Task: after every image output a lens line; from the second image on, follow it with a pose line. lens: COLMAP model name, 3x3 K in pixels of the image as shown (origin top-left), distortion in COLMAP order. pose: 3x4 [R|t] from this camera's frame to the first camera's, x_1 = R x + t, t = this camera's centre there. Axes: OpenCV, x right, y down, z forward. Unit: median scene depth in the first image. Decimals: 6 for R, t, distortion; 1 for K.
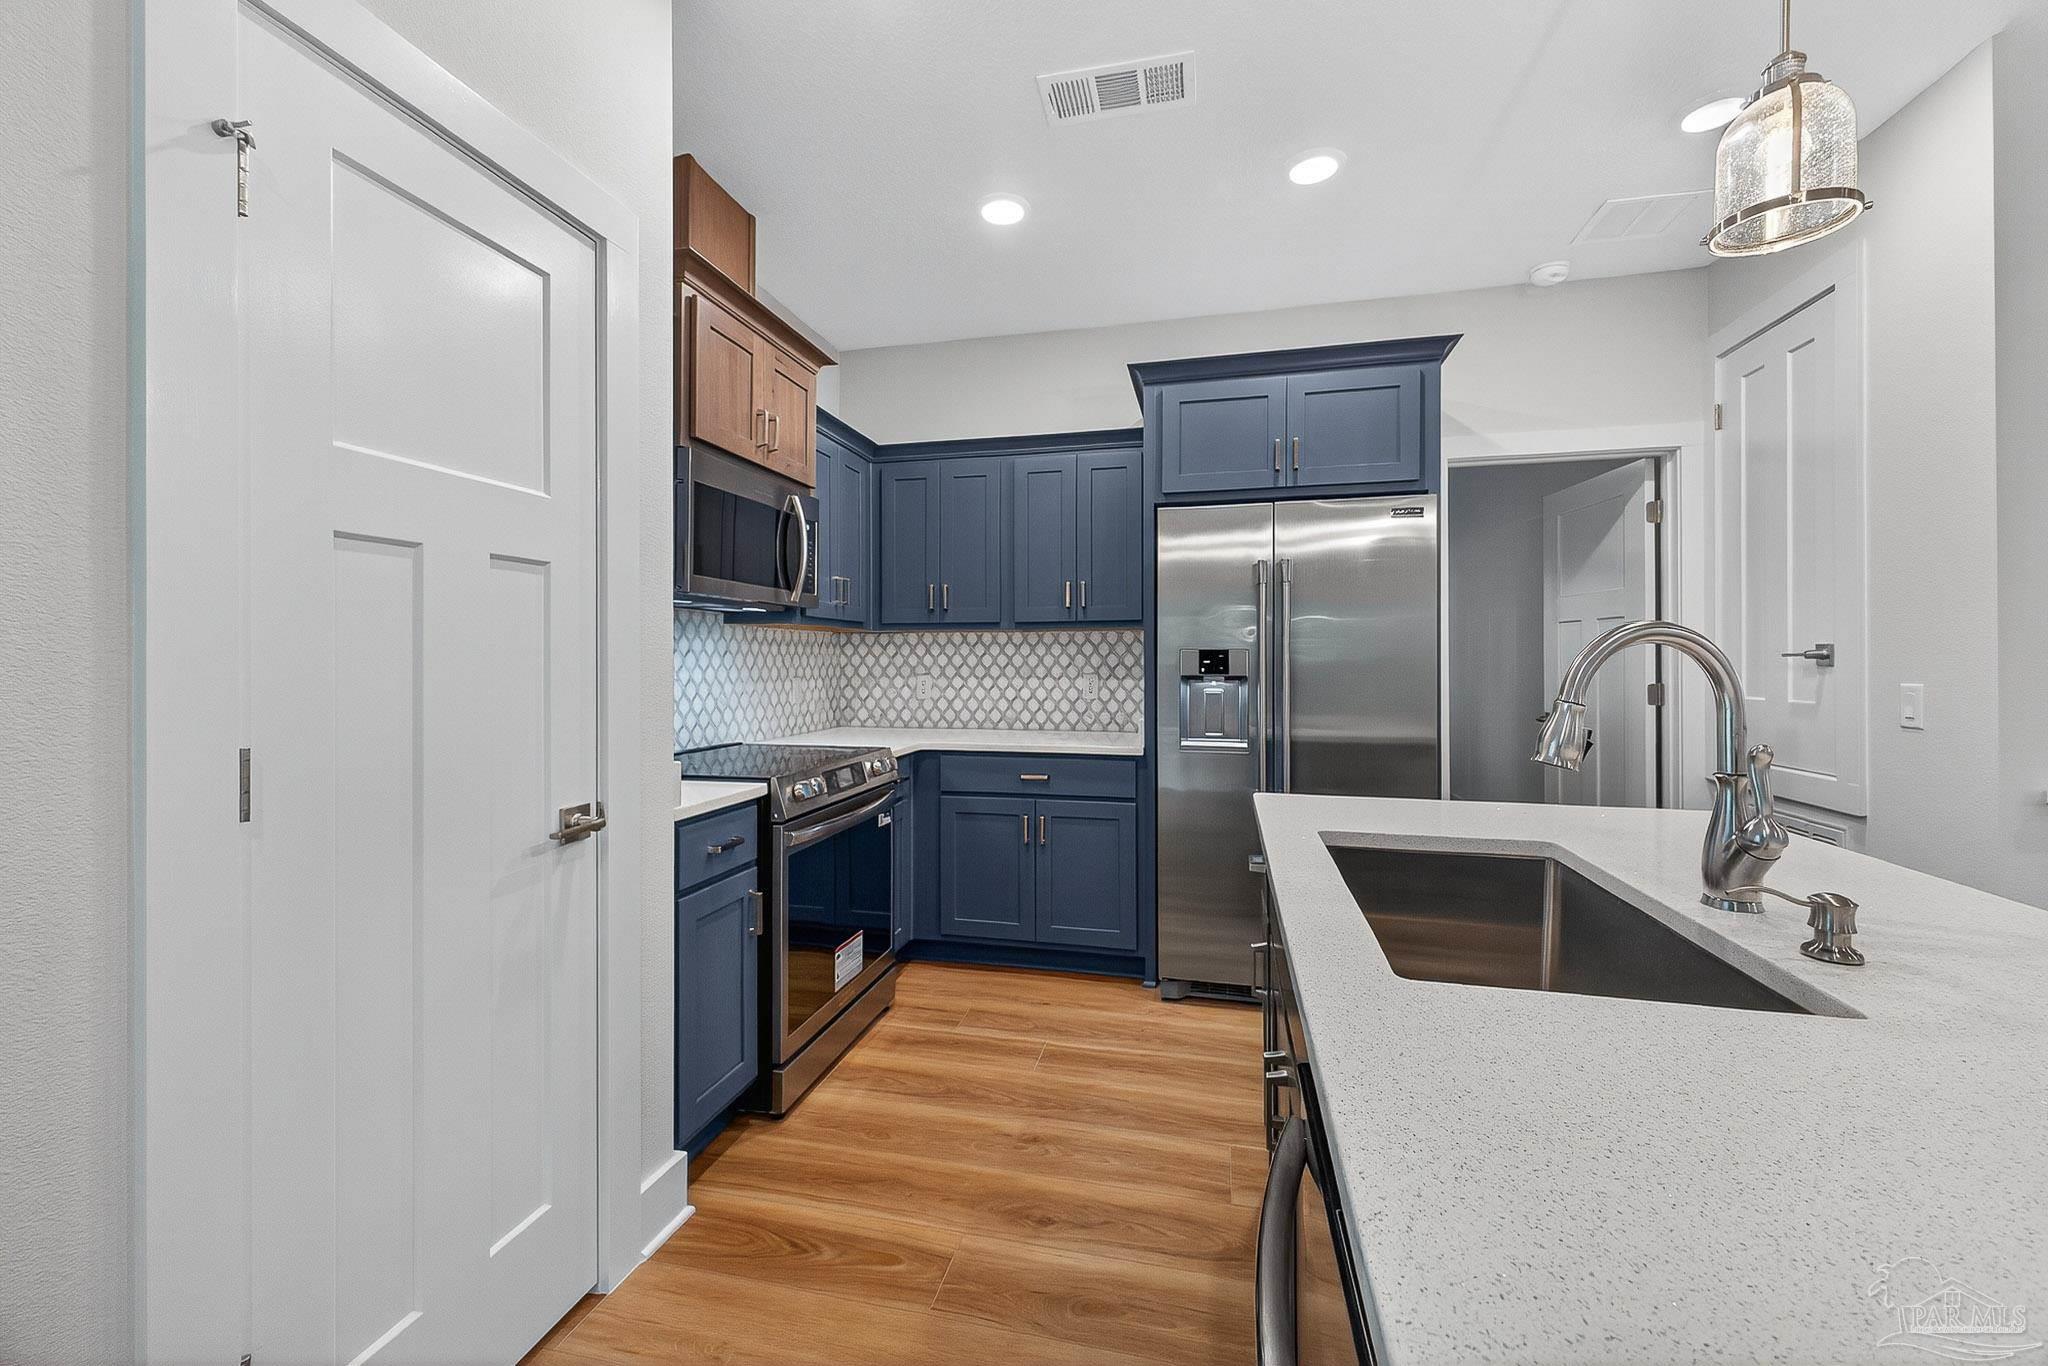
lens RADIAL K [[823.6, 0, 1025.0], [0, 823.6, 654.7], [0, 0, 1]] dist [0.031625, -0.000308]
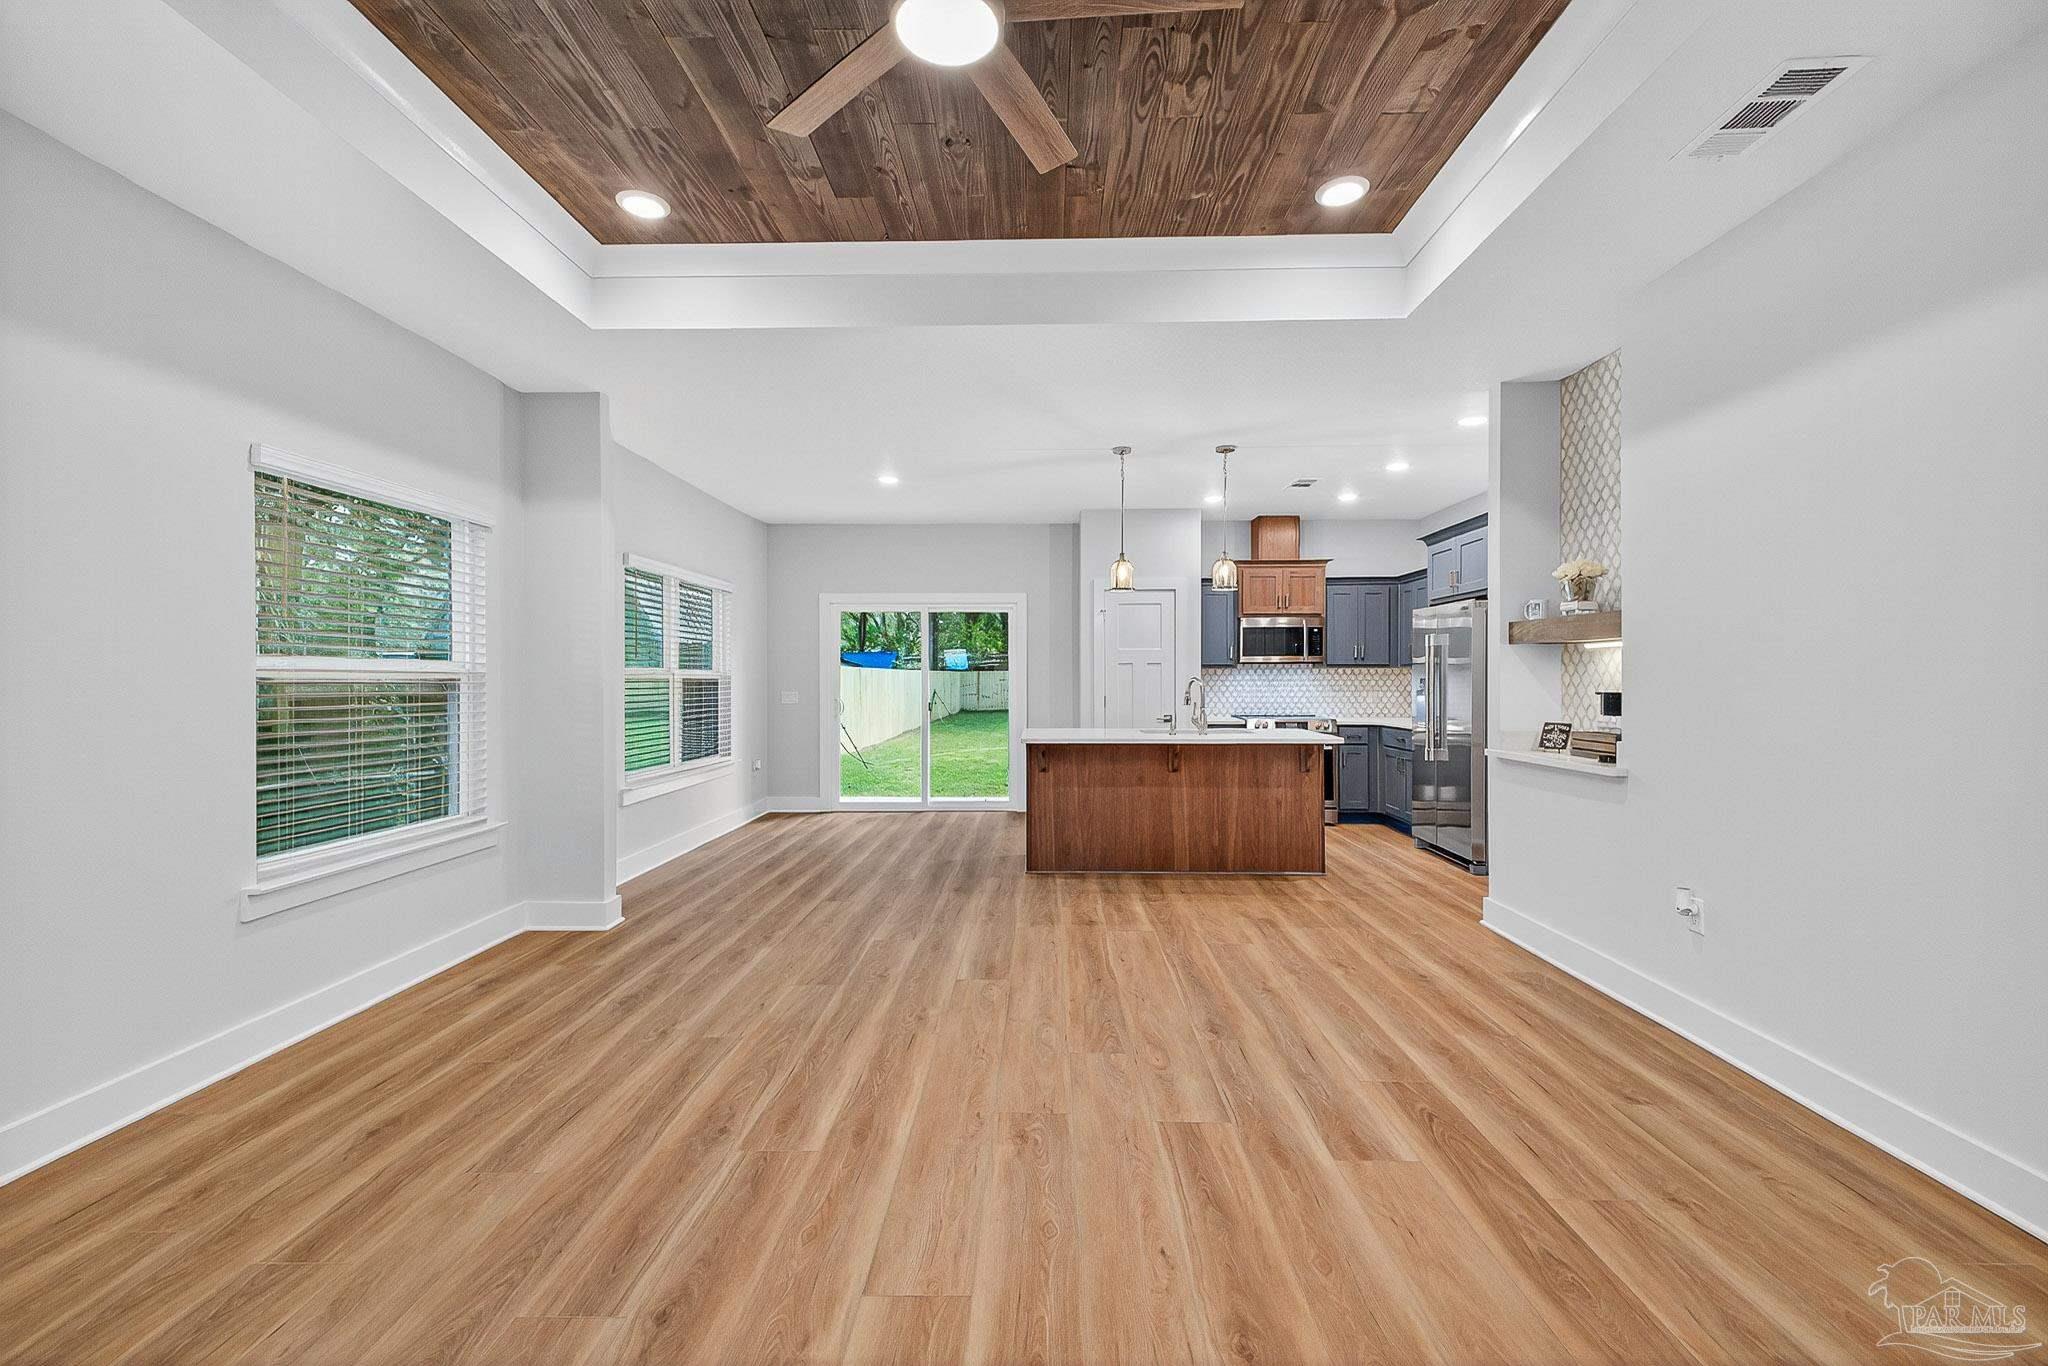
lens RADIAL K [[847.5, 0, 1024.4], [0, 847.5, 675.3], [0, 0, 1]] dist [0.026195, 0.000003]
pose [[0.201581, -0.001752, -0.979470, 1.829381], [0.009058, 0.999959, 0.000075, -0.021820], [0.979430, -0.008887, 0.201588, -0.344357]]
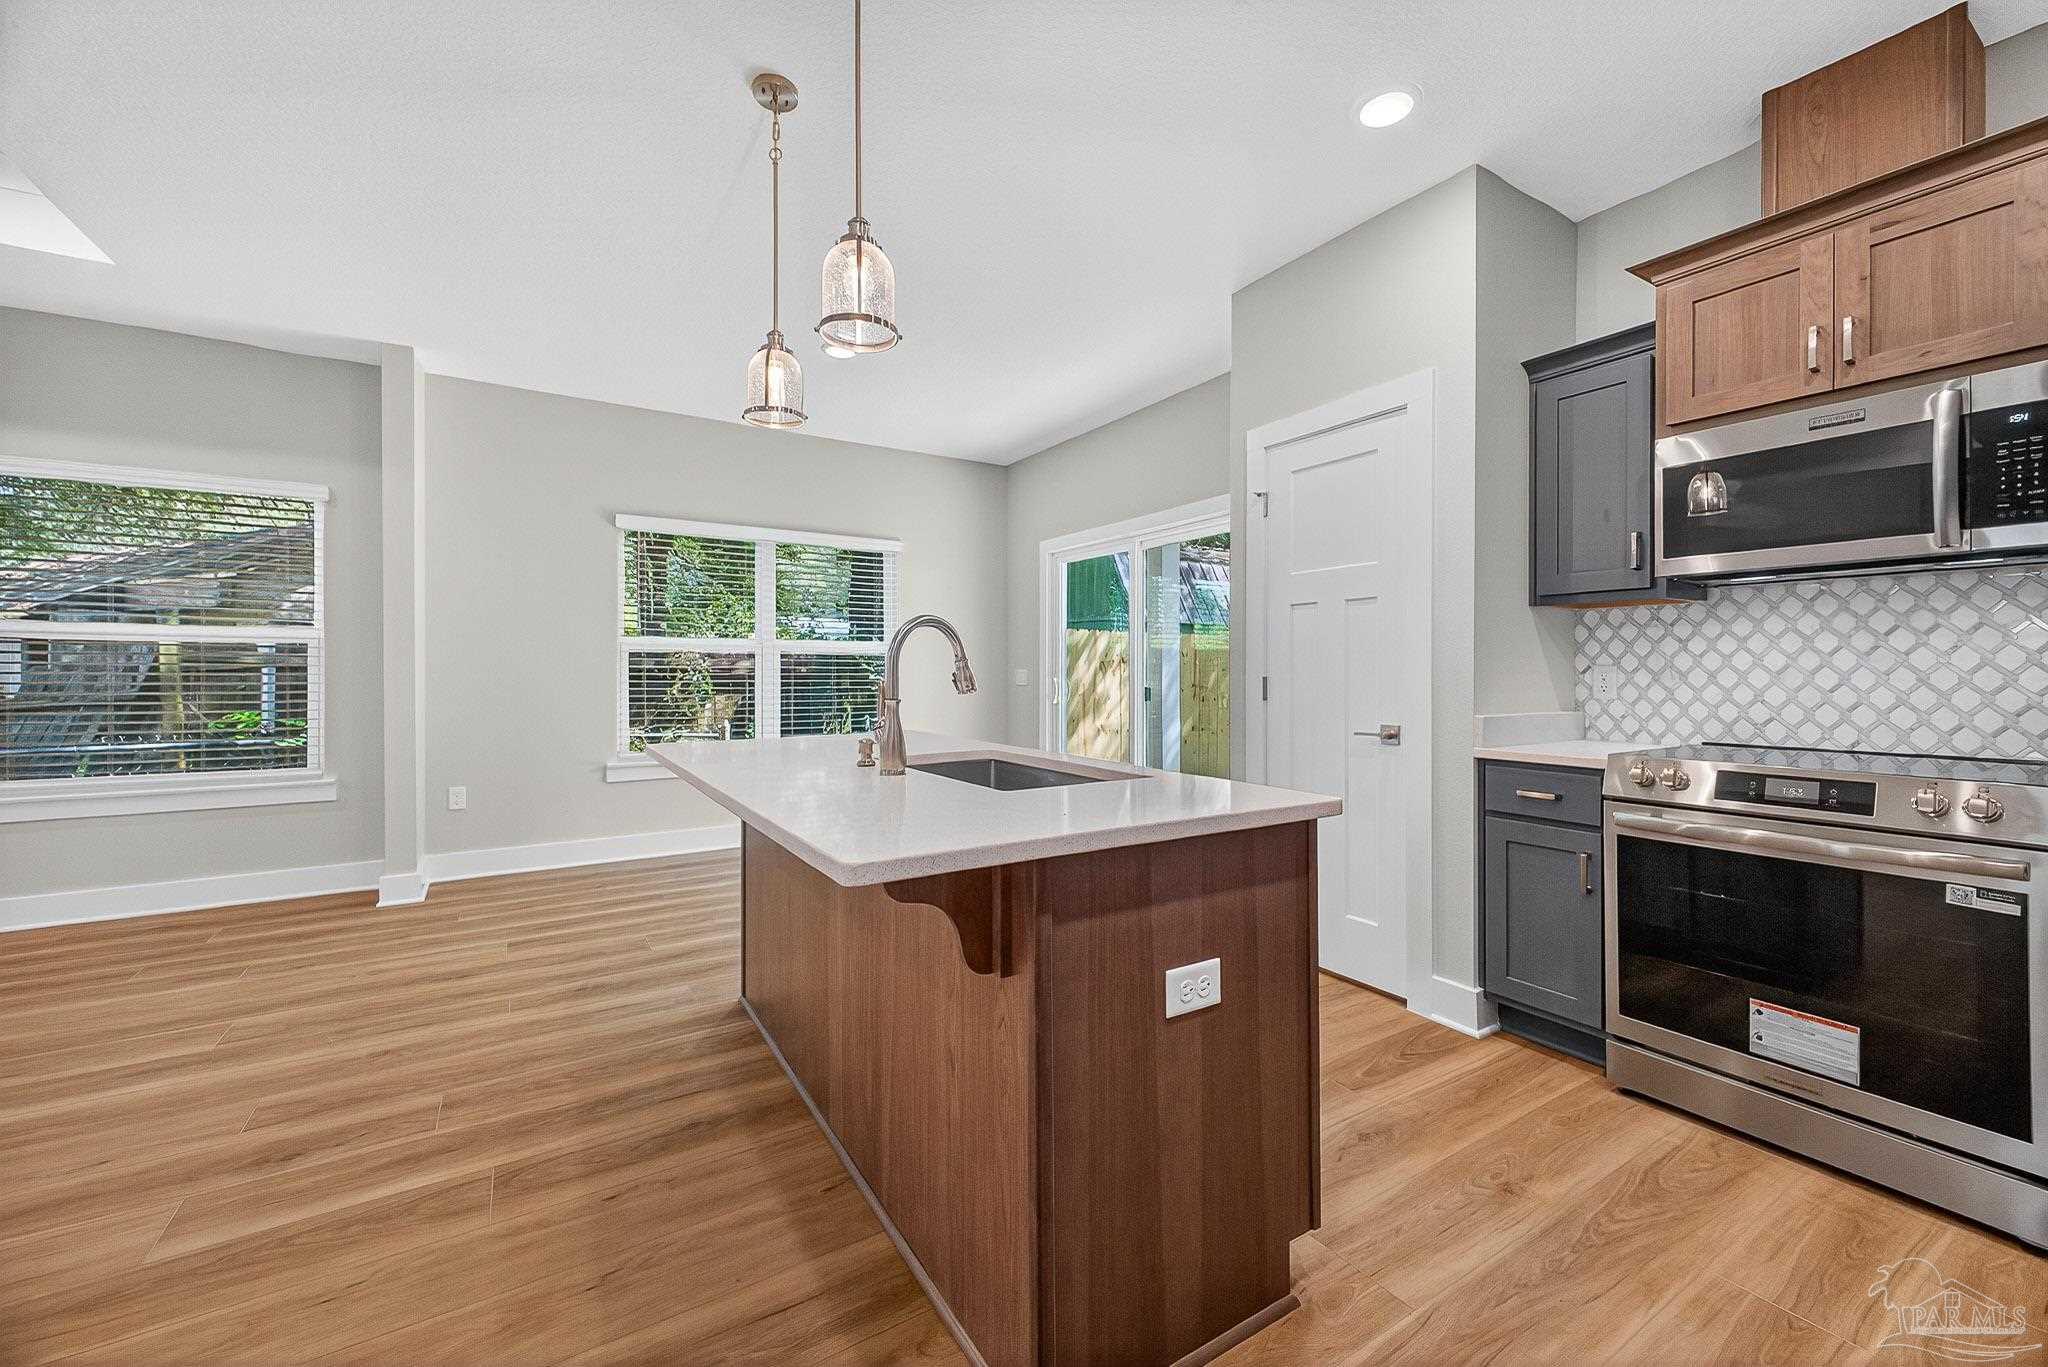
lens RADIAL K [[804.0, 0, 1032.1], [0, 804.0, 674.2], [0, 0, 1]] dist [0.007301, -0.000210]
pose [[-0.698611, 0.005363, -0.715482, 0.601182], [0.006255, 0.999979, 0.001388, 0.028329], [0.715475, -0.003506, -0.698630, 0.780413]]
